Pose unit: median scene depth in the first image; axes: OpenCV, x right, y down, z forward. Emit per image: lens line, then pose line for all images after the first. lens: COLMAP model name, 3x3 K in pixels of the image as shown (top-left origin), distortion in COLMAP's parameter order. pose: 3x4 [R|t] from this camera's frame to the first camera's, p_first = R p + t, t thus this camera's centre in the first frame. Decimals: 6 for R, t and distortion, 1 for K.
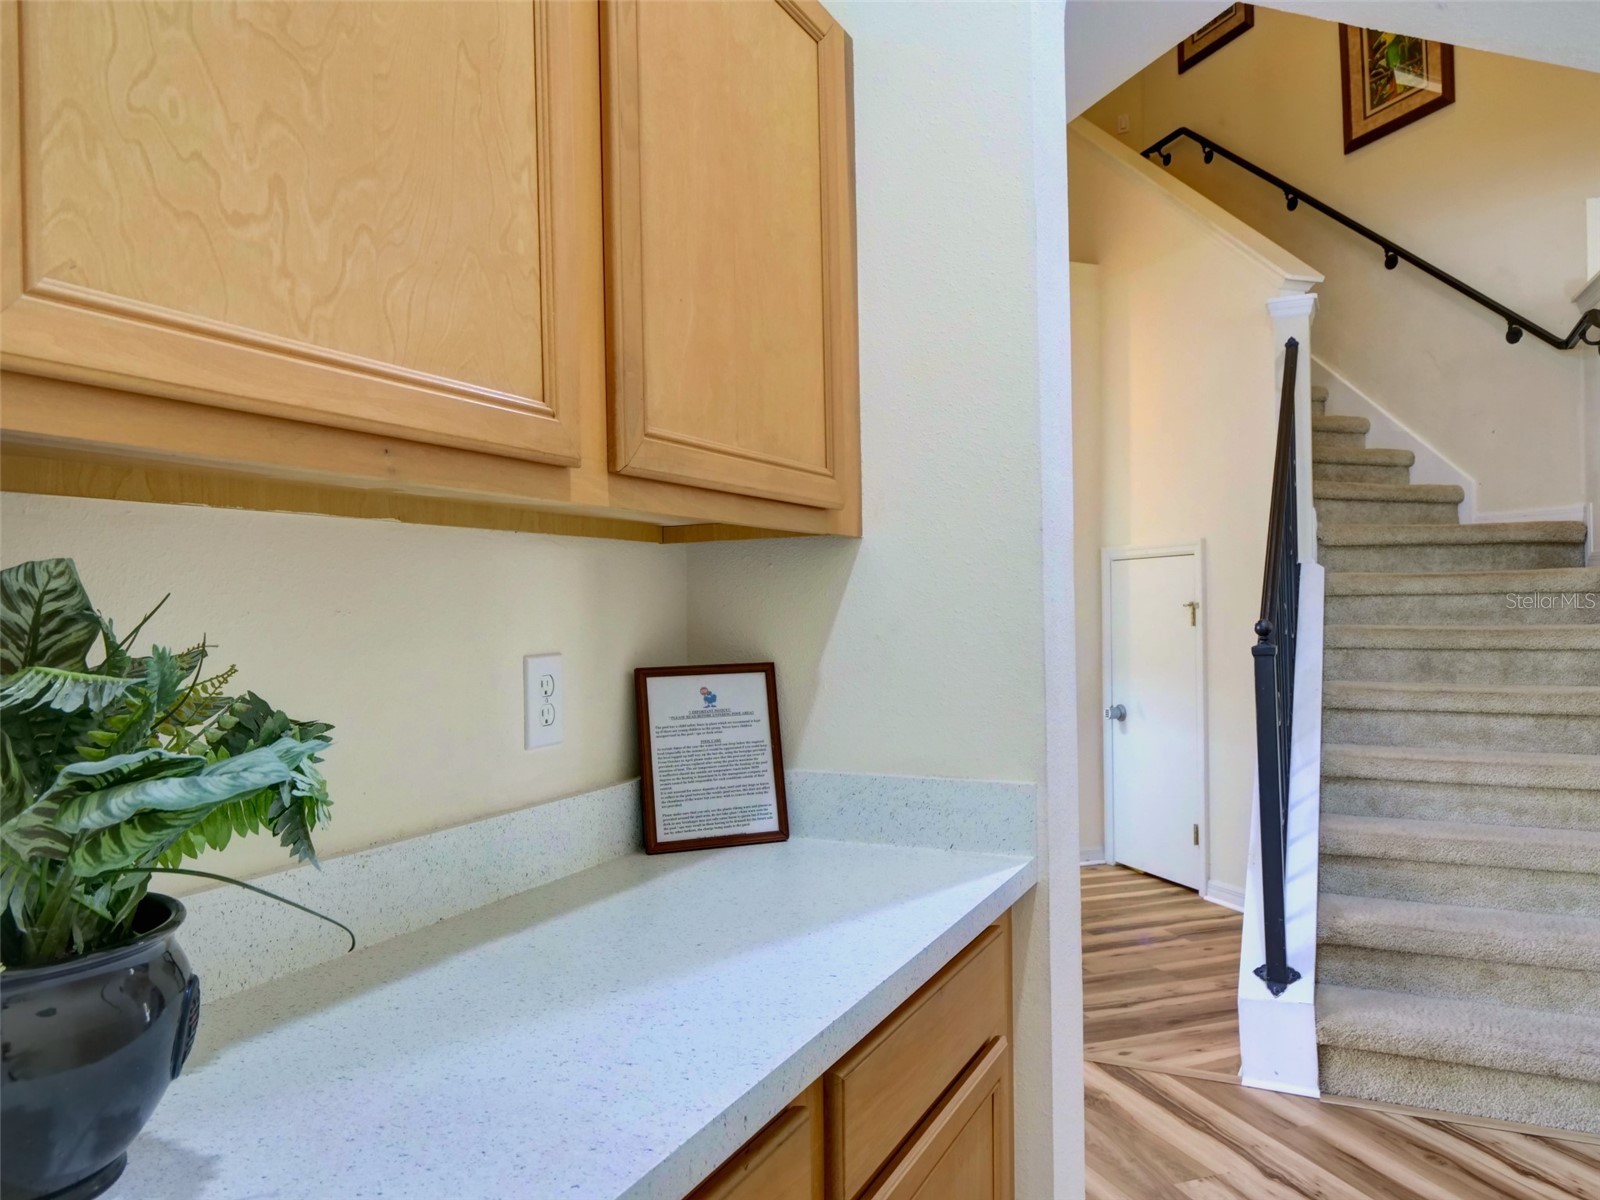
lens RADIAL K [[1148.2, 0, 800.0], [0, 1148.2, 600.0], [0, 0, 1]] dist [0.003017, 0.001455]
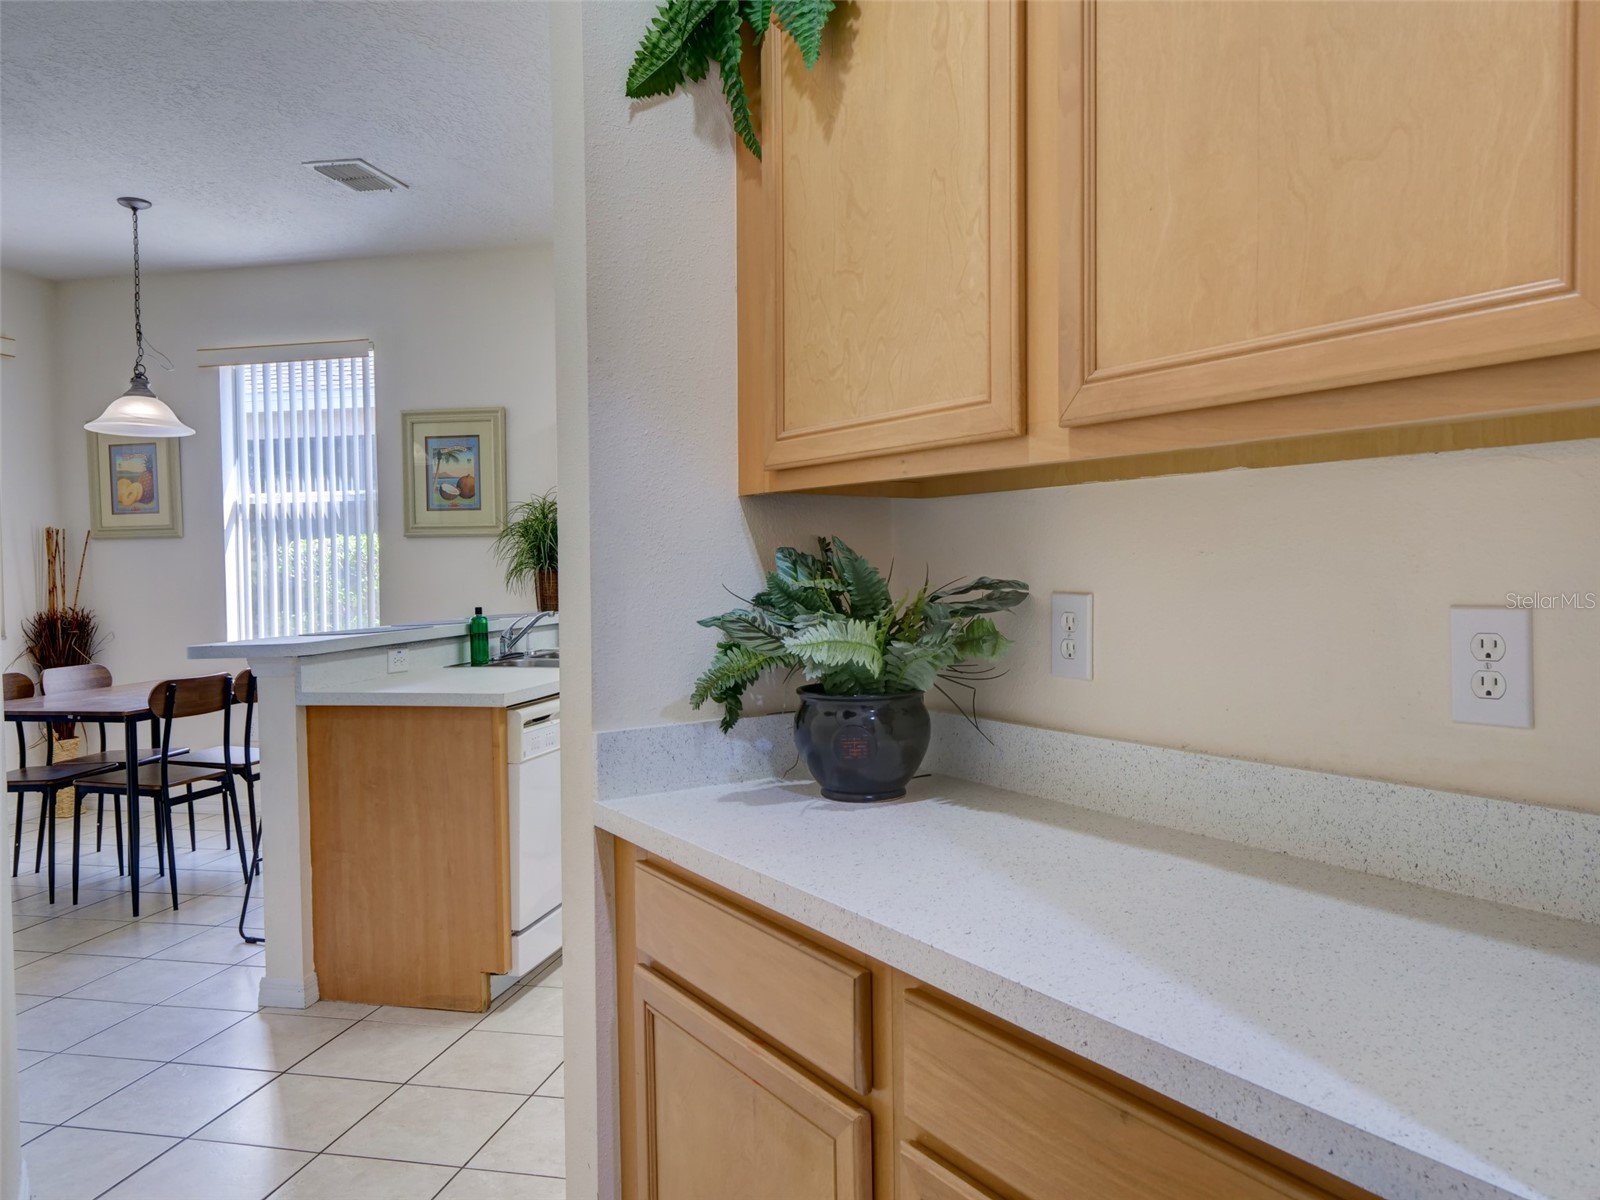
lens RADIAL K [[1148.2, 0, 800.0], [0, 1148.2, 600.0], [0, 0, 1]] dist [0.003017, 0.001455]
pose [[-0.519673, 0.047380, -0.853050, 1.165901], [0.025664, 0.998876, 0.039845, 0.001767], [0.853980, -0.001186, -0.520305, 1.750831]]
